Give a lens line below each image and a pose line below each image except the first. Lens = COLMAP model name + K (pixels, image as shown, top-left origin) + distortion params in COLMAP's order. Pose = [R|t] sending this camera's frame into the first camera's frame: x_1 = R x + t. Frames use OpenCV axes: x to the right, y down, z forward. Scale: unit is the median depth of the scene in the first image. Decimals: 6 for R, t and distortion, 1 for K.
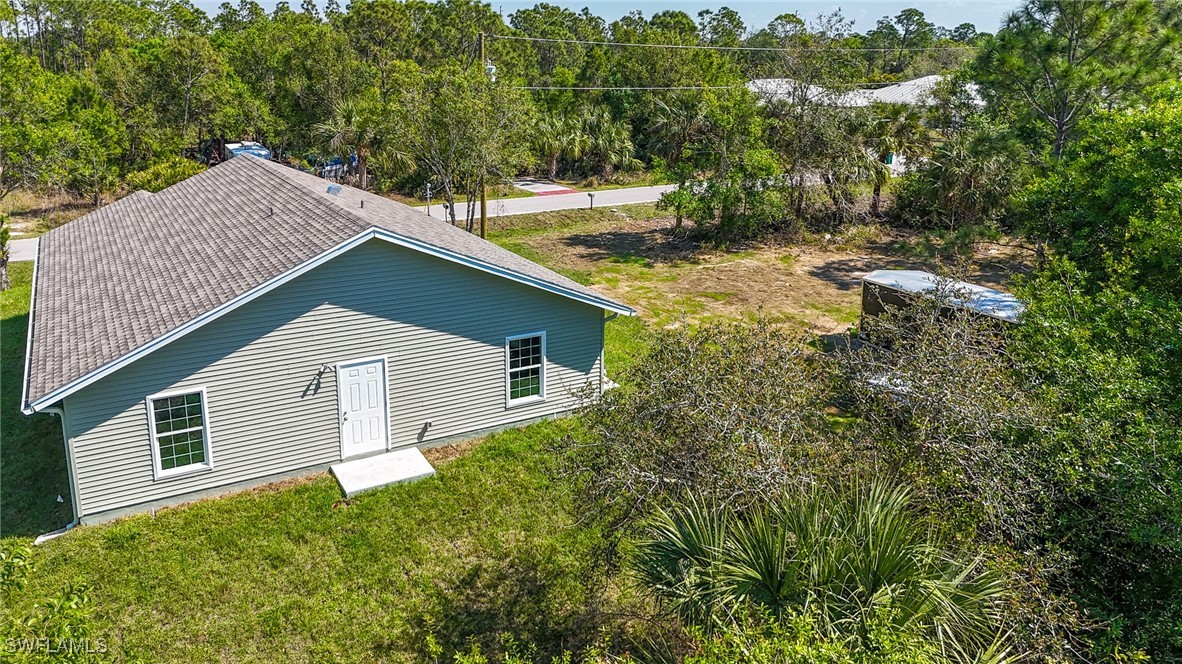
lens RADIAL K [[874.5, 0, 575.2], [0, 874.5, 274.6], [0, 0, 1]] dist [0.066839, -0.061787]
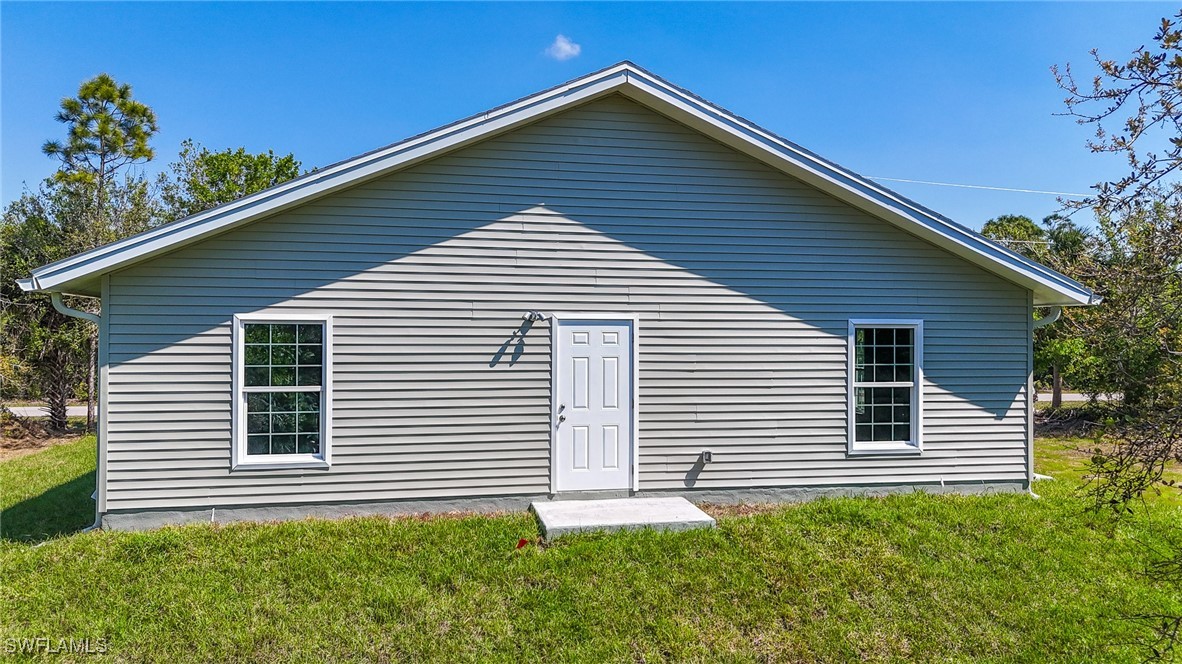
lens RADIAL K [[874.5, 0, 608.1], [0, 874.5, 348.8], [0, 0, 1]] dist [0.066839, -0.061787]
pose [[0.956363, -0.002855, -0.292168, -0.069500], [-0.066986, 0.971176, -0.228759, 0.252760], [0.284400, 0.238348, 0.928605, 0.485232]]
